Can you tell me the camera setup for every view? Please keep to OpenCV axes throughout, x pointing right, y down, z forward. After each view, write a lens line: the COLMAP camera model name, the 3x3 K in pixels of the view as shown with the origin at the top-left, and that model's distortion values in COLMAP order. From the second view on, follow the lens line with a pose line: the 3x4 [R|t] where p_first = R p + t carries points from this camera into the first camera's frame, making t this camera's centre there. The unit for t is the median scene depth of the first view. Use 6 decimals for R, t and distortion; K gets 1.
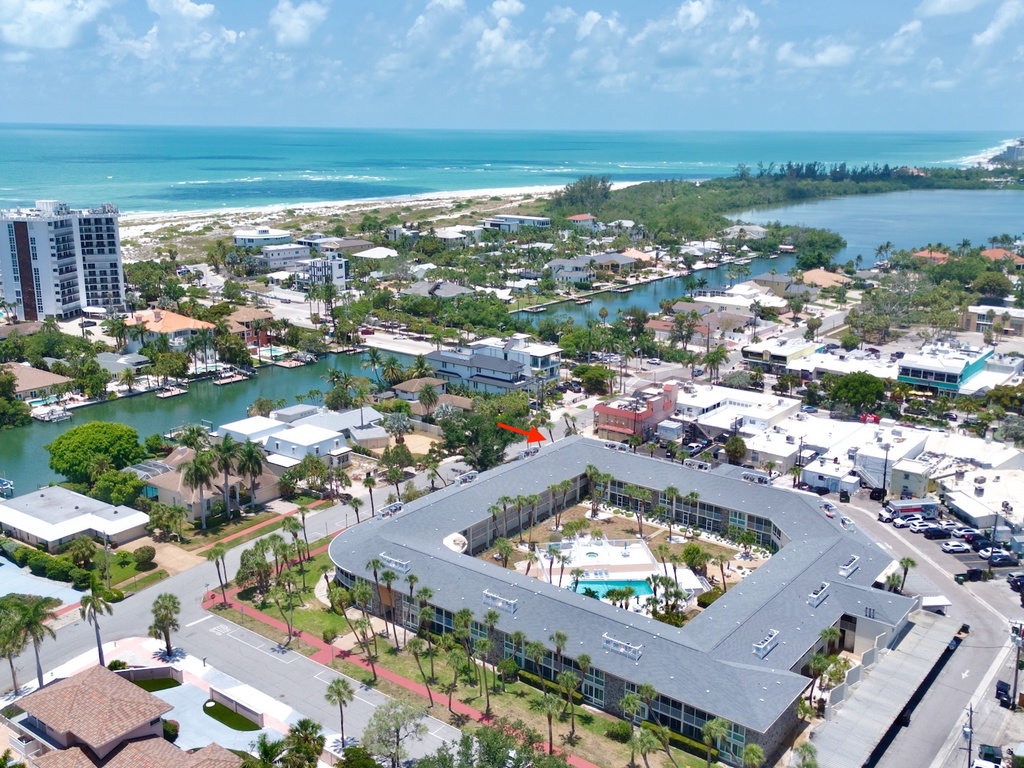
lens RADIAL K [[1011.4, 0, 510.0], [0, 1011.4, 379.7], [0, 0, 1]] dist [0.051834, 0.000000]
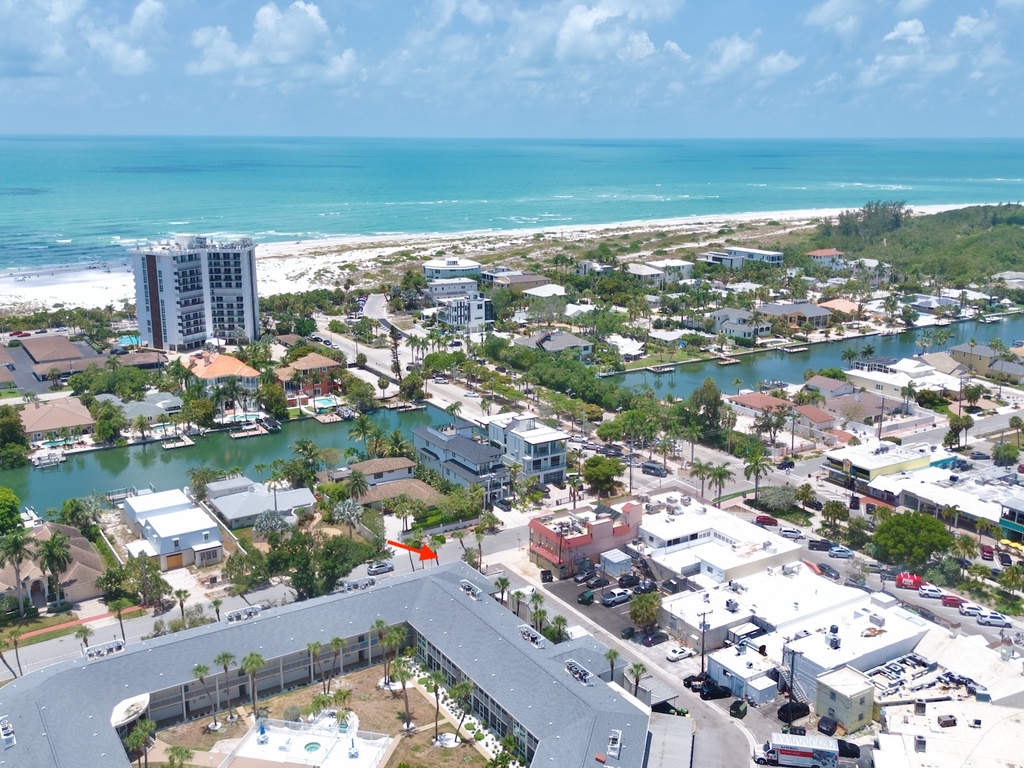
lens RADIAL K [[1011.4, 0, 508.2], [0, 1011.4, 379.5], [0, 0, 1]] dist [0.051834, 0.000000]
pose [[0.936997, 0.076926, -0.340761, 0.219137], [-0.080018, 0.996781, 0.004994, -0.059159], [0.340049, 0.022587, 0.940137, 0.139436]]
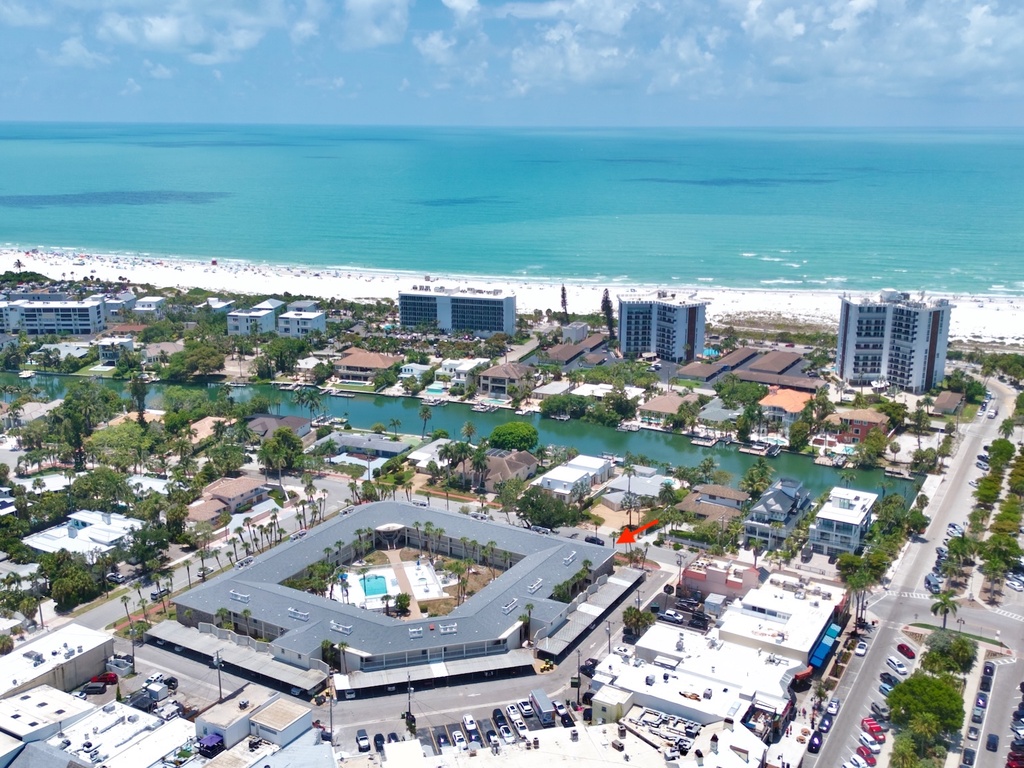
lens RADIAL K [[1011.4, 0, 512.9], [0, 1011.4, 376.2], [0, 0, 1]] dist [0.051834, 0.000000]
pose [[0.117657, 0.236843, -0.964397, 0.700860], [-0.240416, 0.949046, 0.203743, -0.216534], [0.963513, 0.207885, 0.168603, 0.373305]]
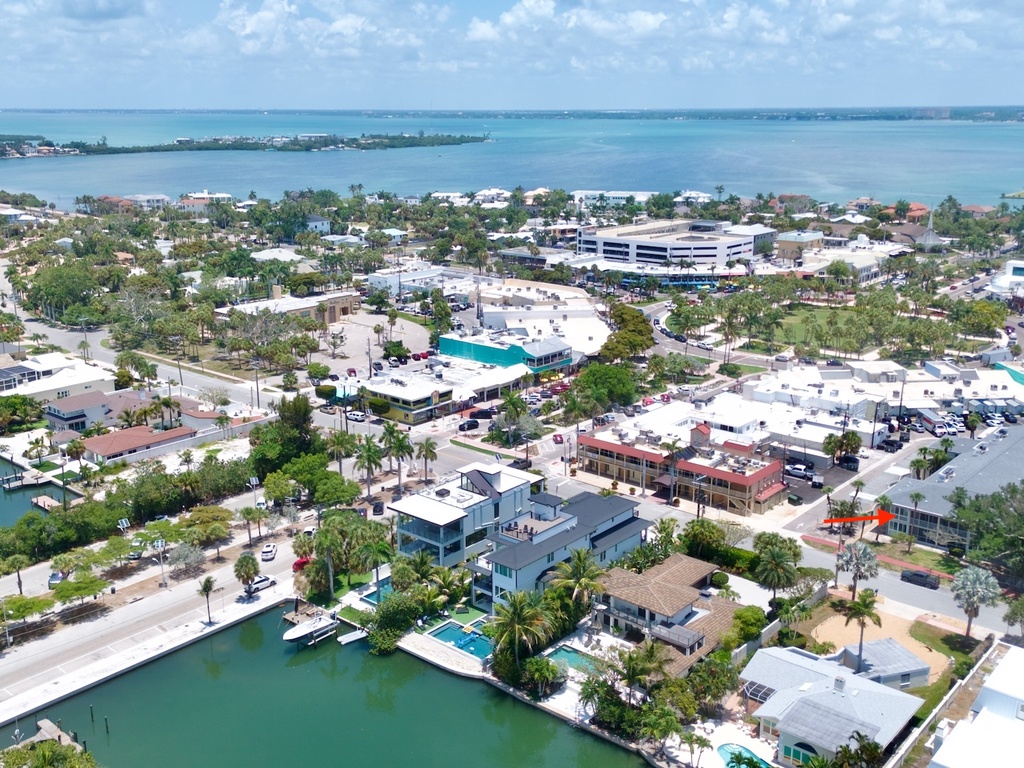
lens RADIAL K [[1011.4, 0, 513.3], [0, 1011.4, 392.1], [0, 0, 1]] dist [0.051834, 0.000000]
pose [[0.056554, -0.276068, 0.959473, -0.408177], [0.245665, 0.935312, 0.254636, -0.173779], [-0.967704, 0.221308, 0.120716, 0.687333]]
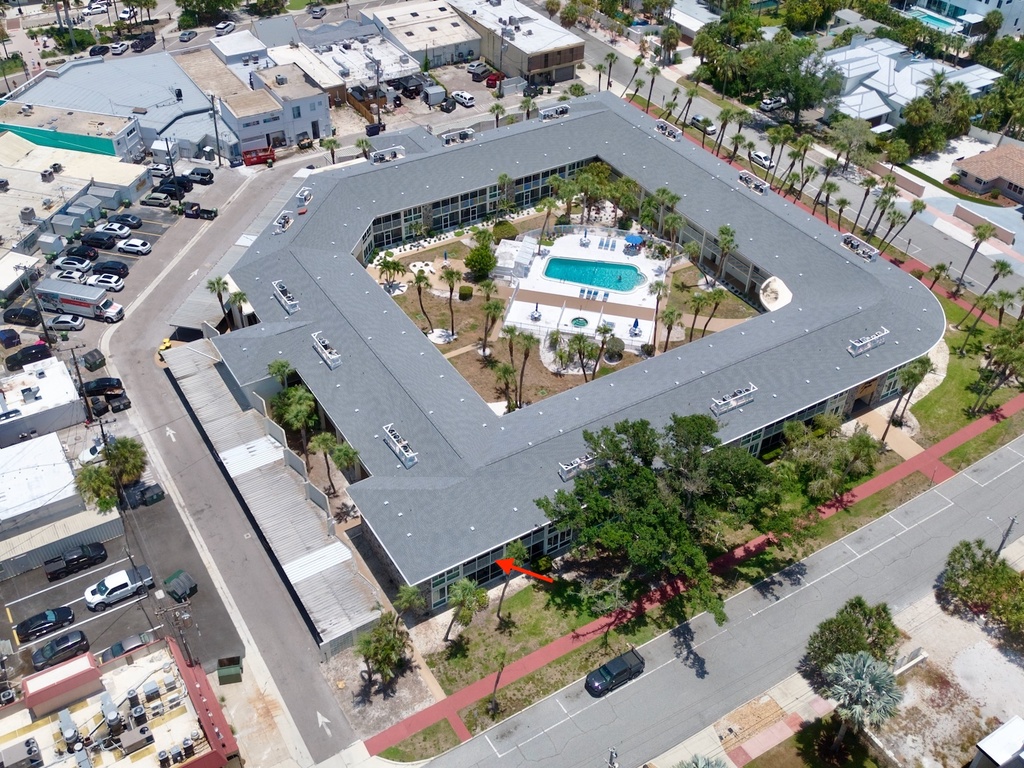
lens RADIAL K [[1011.4, 0, 494.6], [0, 1011.4, 374.2], [0, 0, 1]] dist [0.051834, 0.000000]
pose [[-0.934162, -0.244087, 0.260313, -0.034355], [0.059598, 0.612514, 0.788210, -0.189030], [-0.351837, 0.751830, -0.557640, 0.684746]]
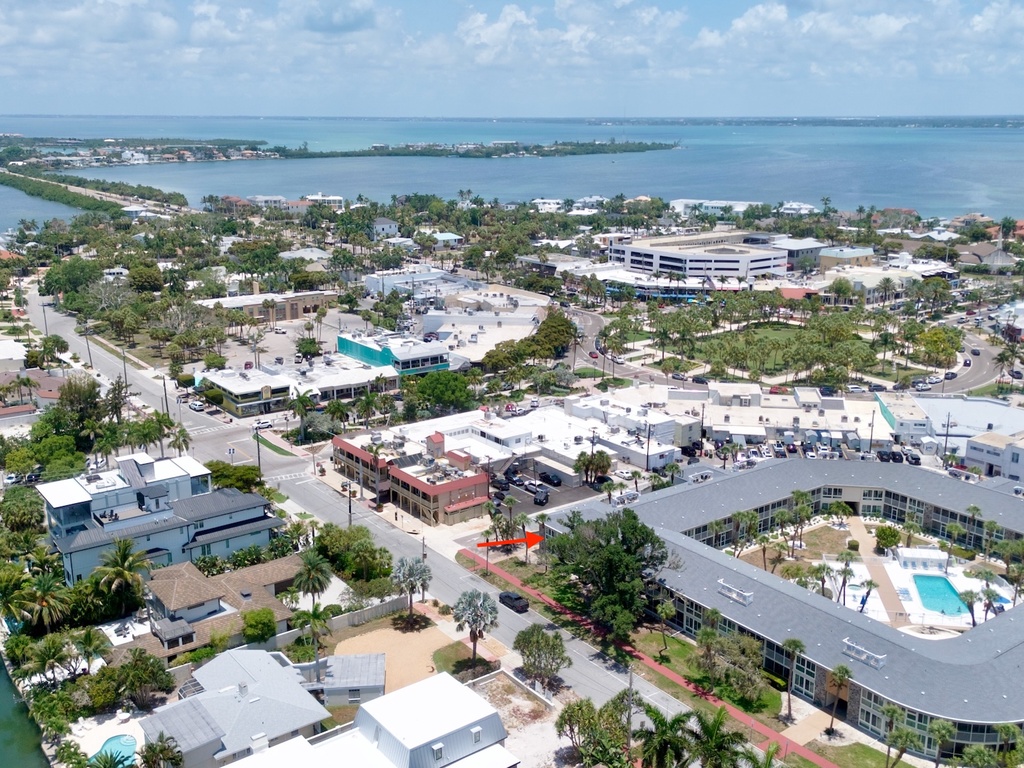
lens RADIAL K [[1011.4, 0, 516.9], [0, 1011.4, 387.6], [0, 0, 1]] dist [0.051834, 0.000000]
pose [[0.266347, -0.255952, 0.929273, -0.370143], [0.234198, 0.952392, 0.195195, -0.113777], [-0.934992, 0.165644, 0.313611, 0.450392]]
